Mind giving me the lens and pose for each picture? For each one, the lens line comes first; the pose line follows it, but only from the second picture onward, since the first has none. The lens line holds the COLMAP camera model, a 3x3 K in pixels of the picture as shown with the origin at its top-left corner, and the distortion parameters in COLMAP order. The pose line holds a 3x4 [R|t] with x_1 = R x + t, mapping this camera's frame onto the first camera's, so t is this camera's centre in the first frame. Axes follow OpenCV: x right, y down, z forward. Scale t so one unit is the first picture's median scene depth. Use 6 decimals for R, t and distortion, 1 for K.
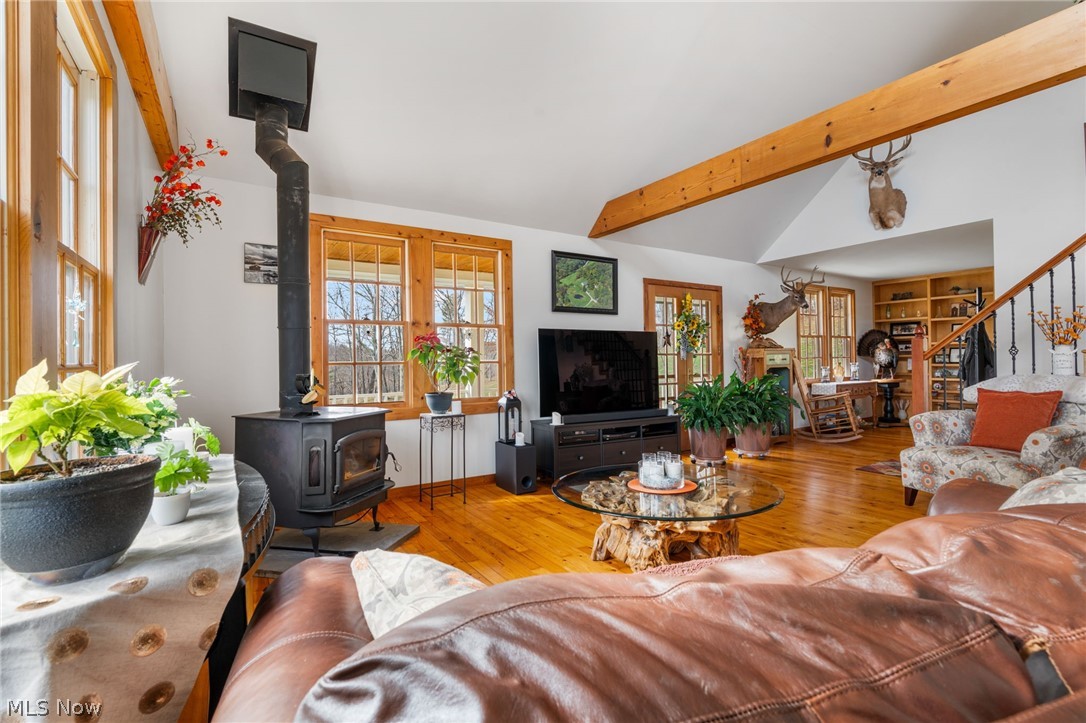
lens RADIAL K [[504.8, 0, 543.5], [0, 504.8, 359.5], [0, 0, 1]] dist [-0.003859, -0.000208]
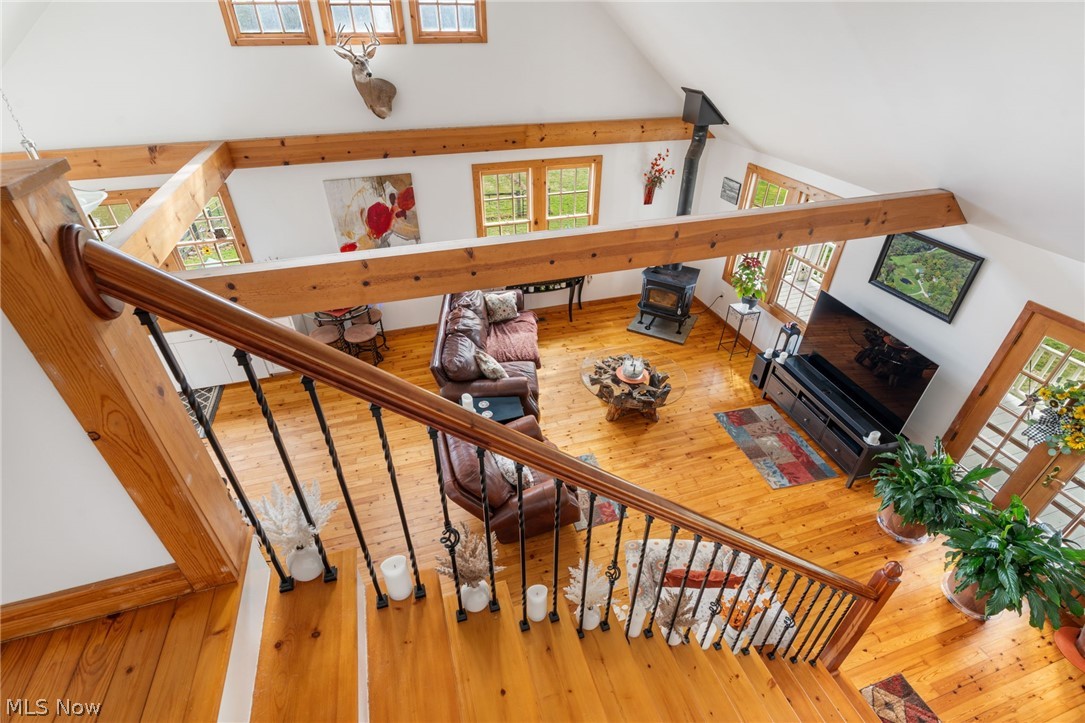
lens RADIAL K [[504.3, 0, 540.6], [0, 504.3, 355.6], [0, 0, 1]] dist [-0.003859, -0.000208]
pose [[-0.266543, 0.549226, -0.792026, 1.016204], [0.003223, 0.822258, 0.569105, -0.522698], [0.963818, 0.149138, -0.220938, 0.577780]]
